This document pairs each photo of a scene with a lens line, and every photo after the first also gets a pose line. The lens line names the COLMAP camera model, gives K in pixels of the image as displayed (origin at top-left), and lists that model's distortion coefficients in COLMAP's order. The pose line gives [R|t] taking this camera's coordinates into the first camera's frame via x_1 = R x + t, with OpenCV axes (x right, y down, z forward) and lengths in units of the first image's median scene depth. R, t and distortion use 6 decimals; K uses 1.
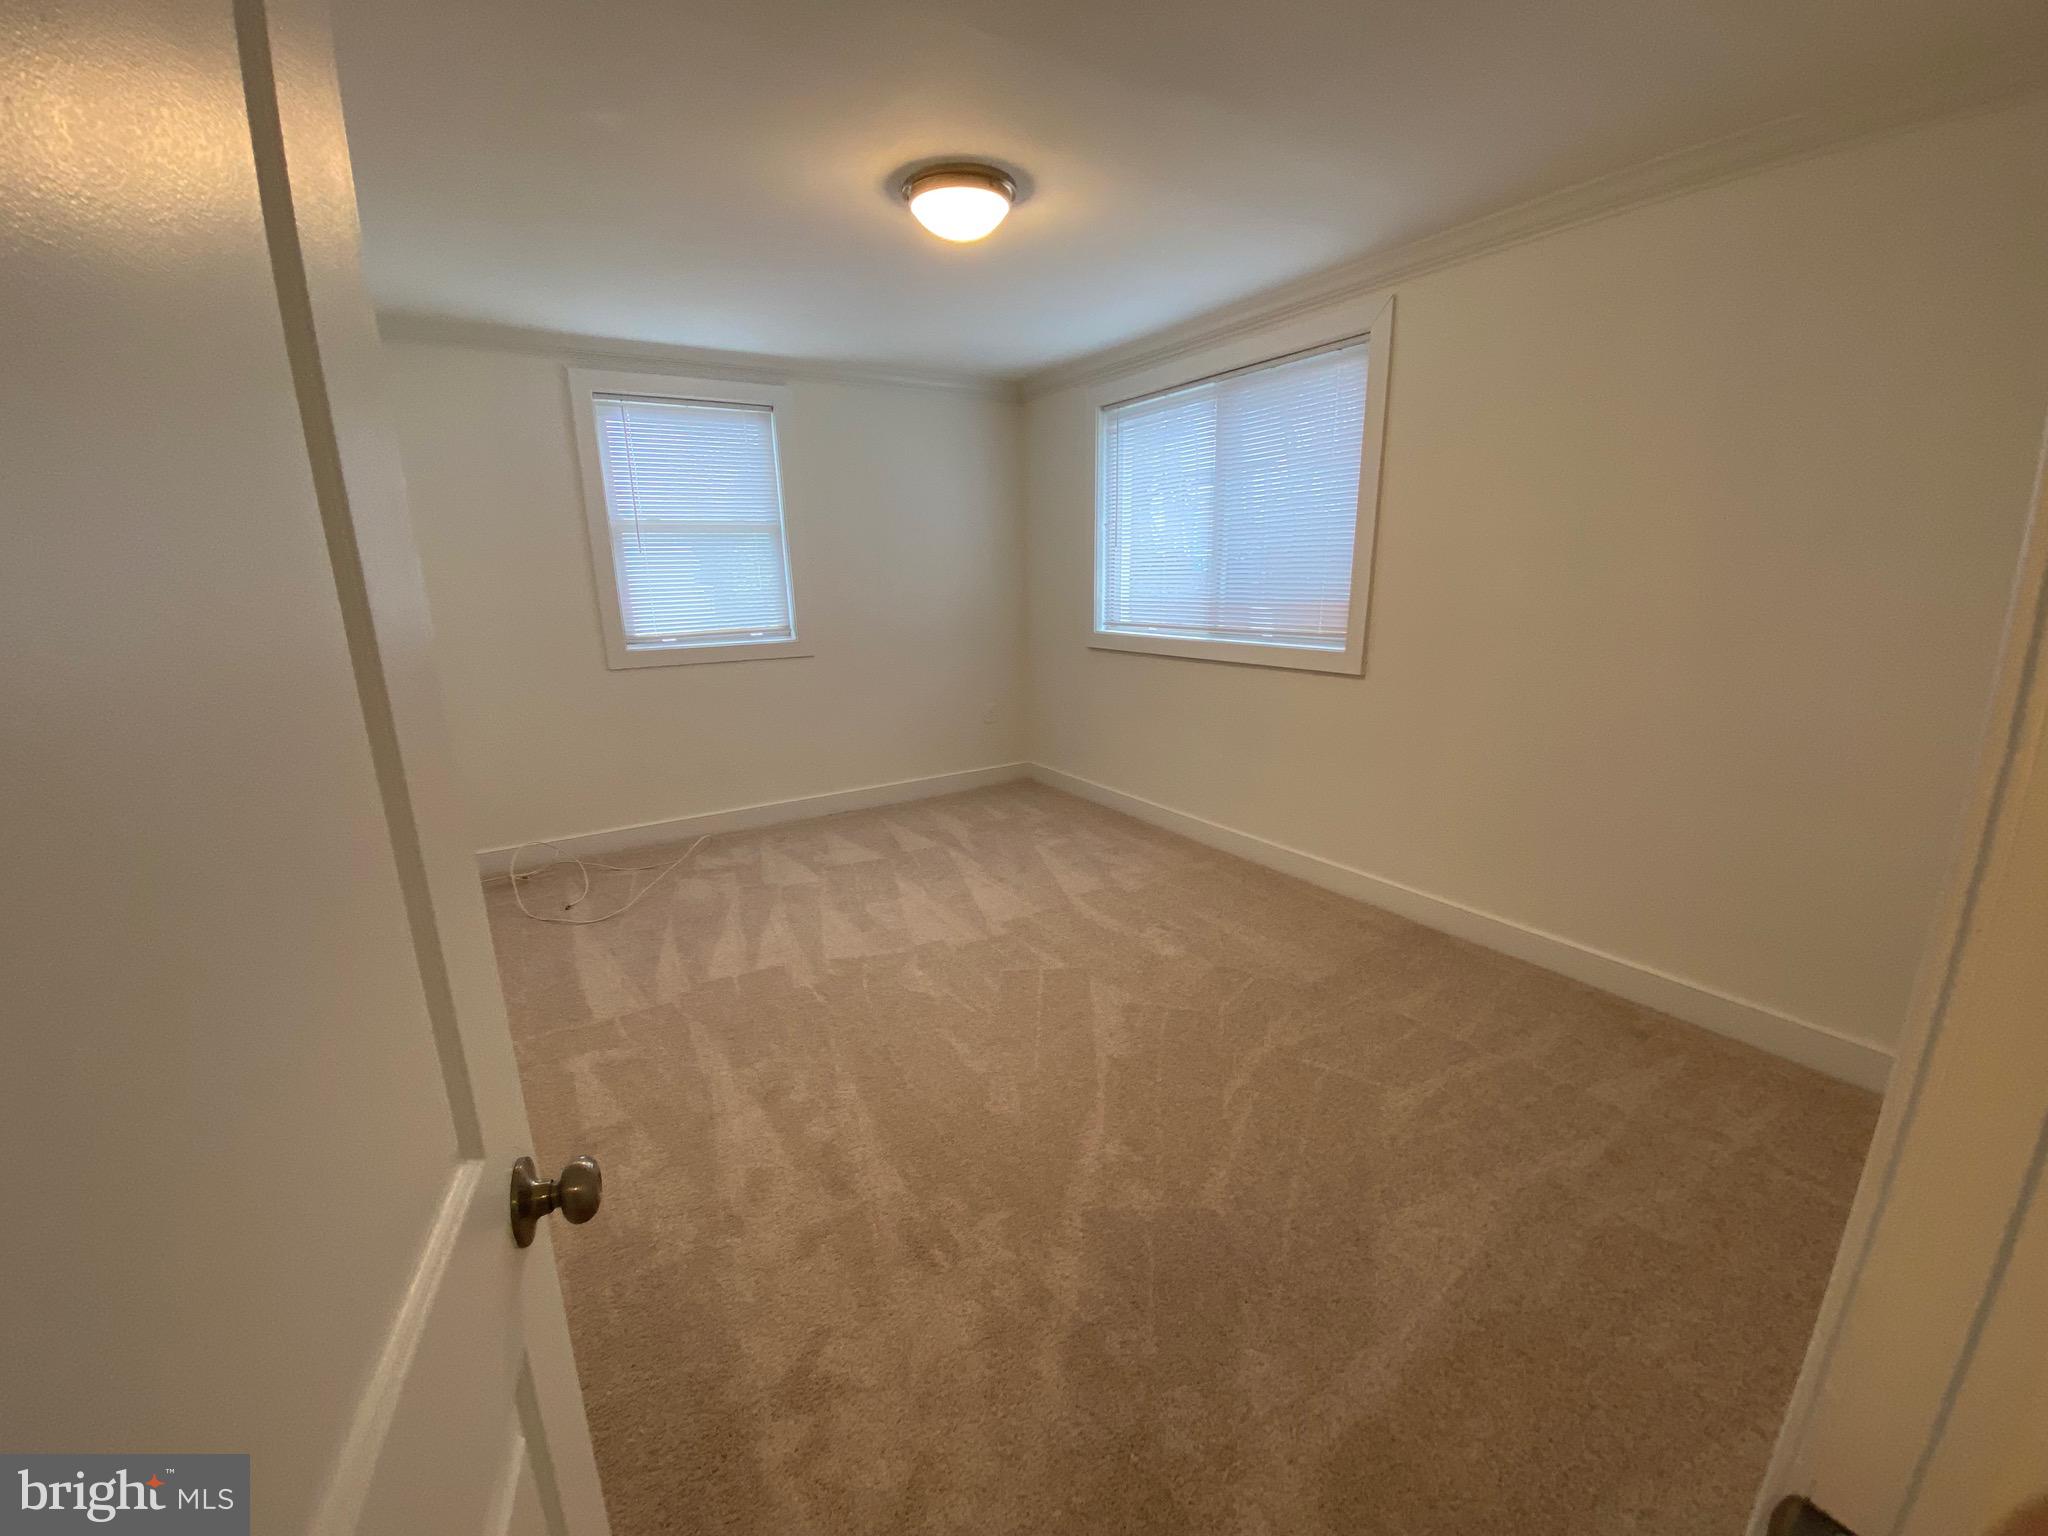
lens RADIAL K [[829.2, 0, 1031.4], [0, 829.2, 770.9], [0, 0, 1]] dist [0.011964, -0.000285]
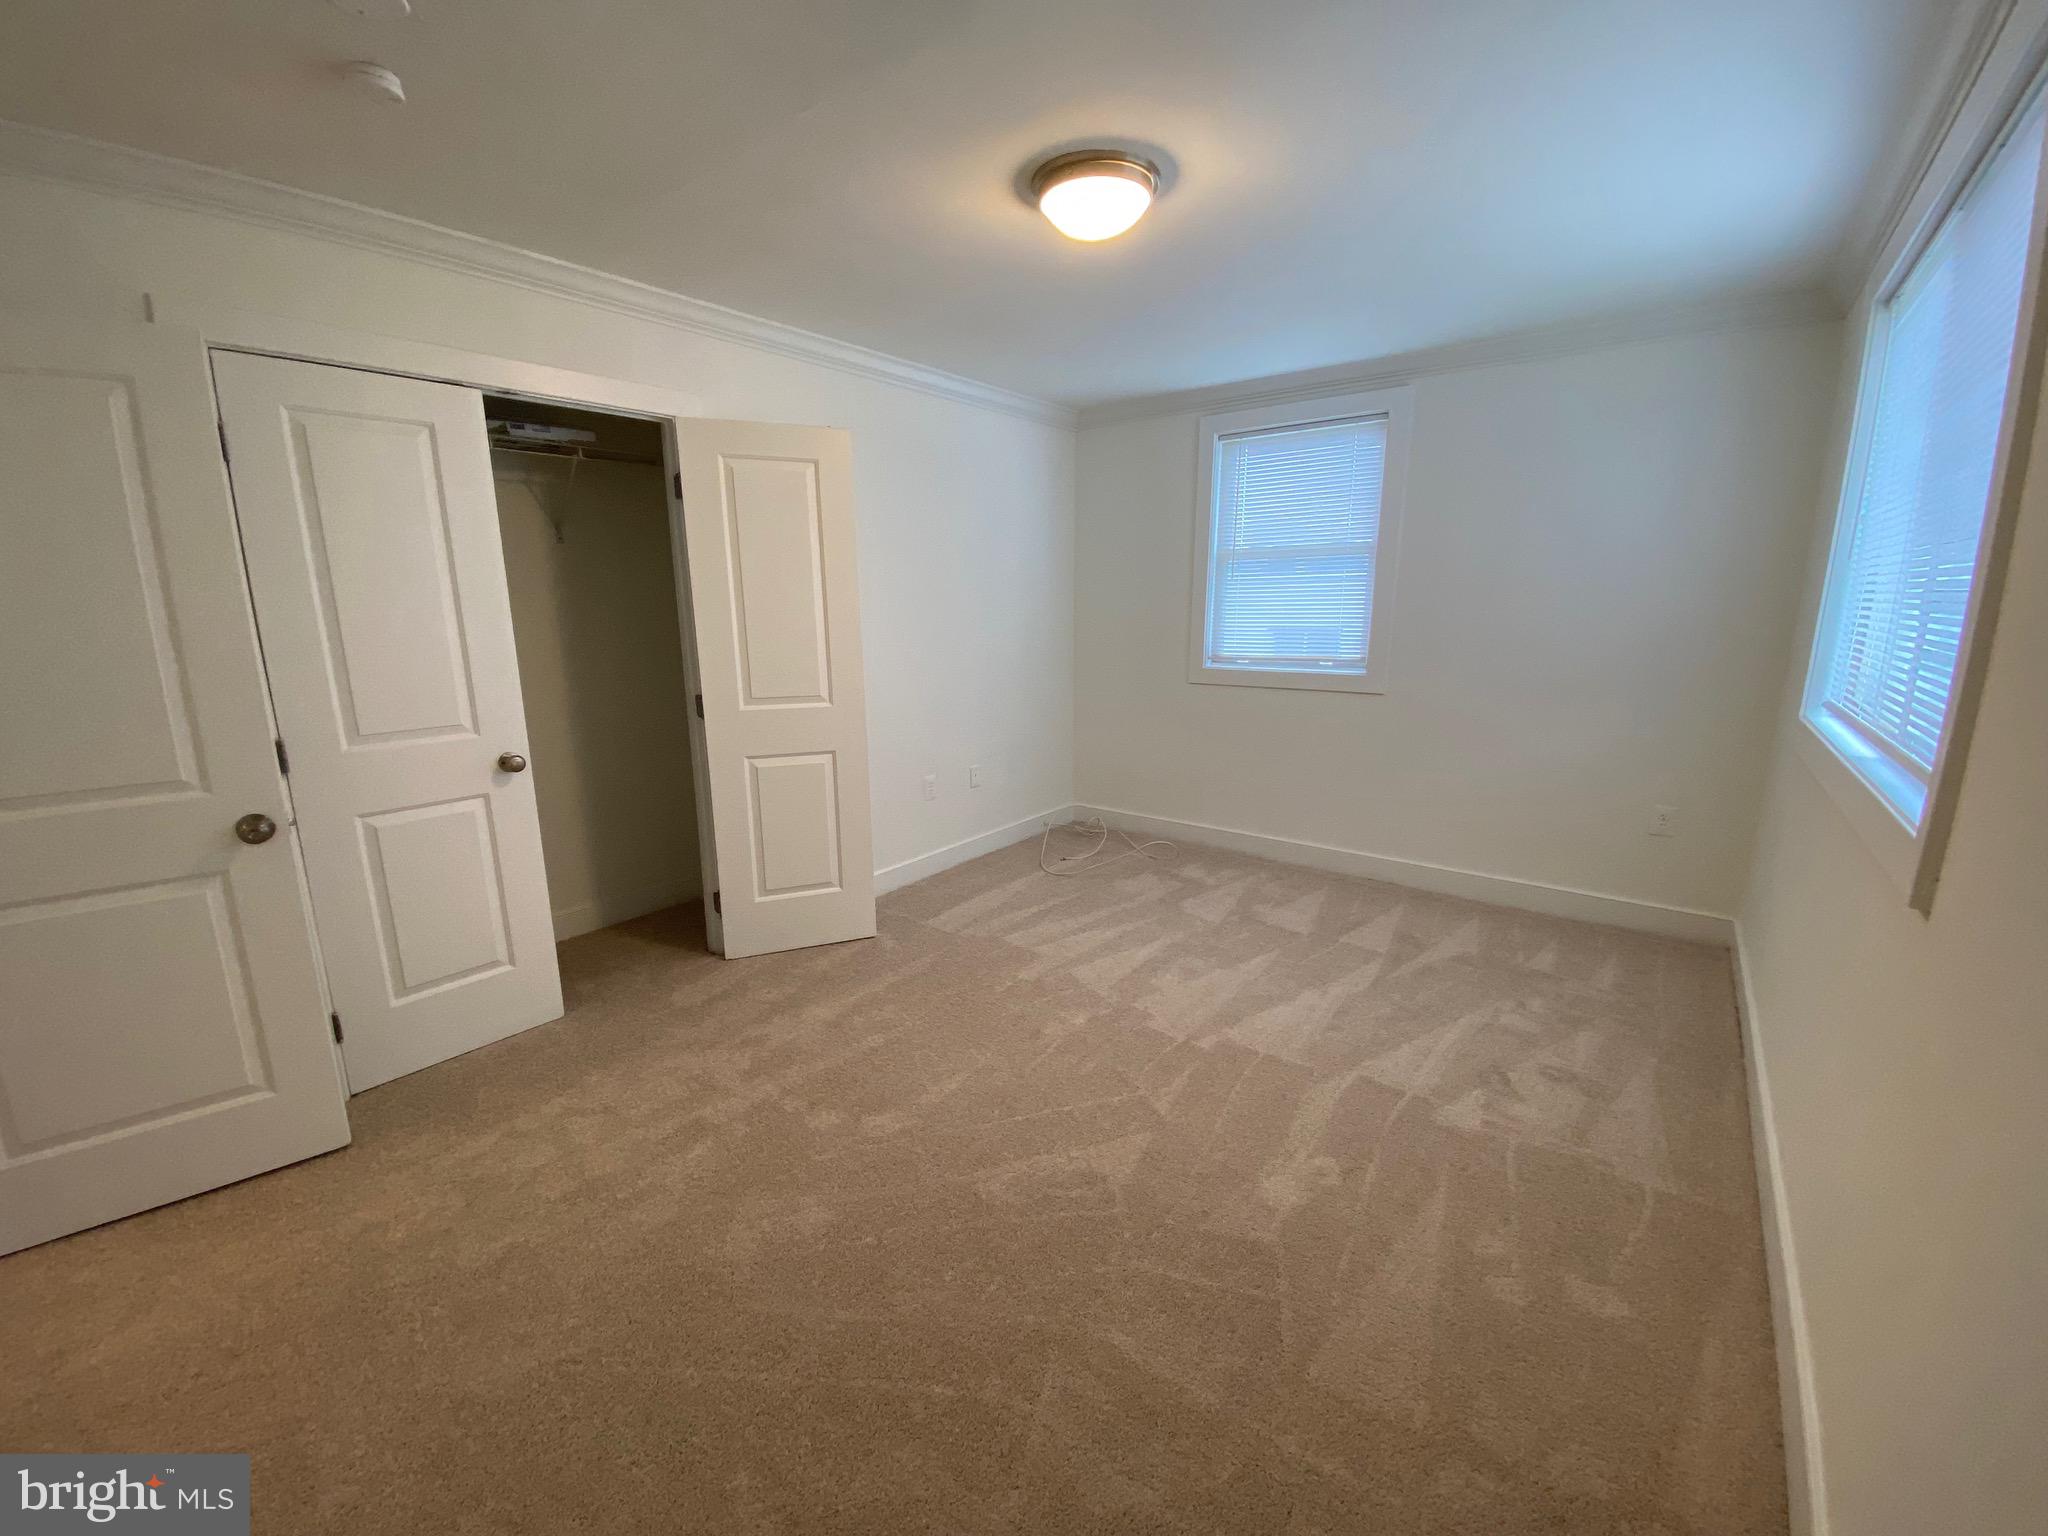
lens RADIAL K [[829.2, 0, 1035.5], [0, 829.2, 772.0], [0, 0, 1]] dist [0.011964, -0.000285]
pose [[0.330663, 0.212576, -0.919496, 0.498496], [-0.228466, 0.963352, 0.140555, -0.116011], [0.915677, 0.163597, 0.367111, 0.420316]]
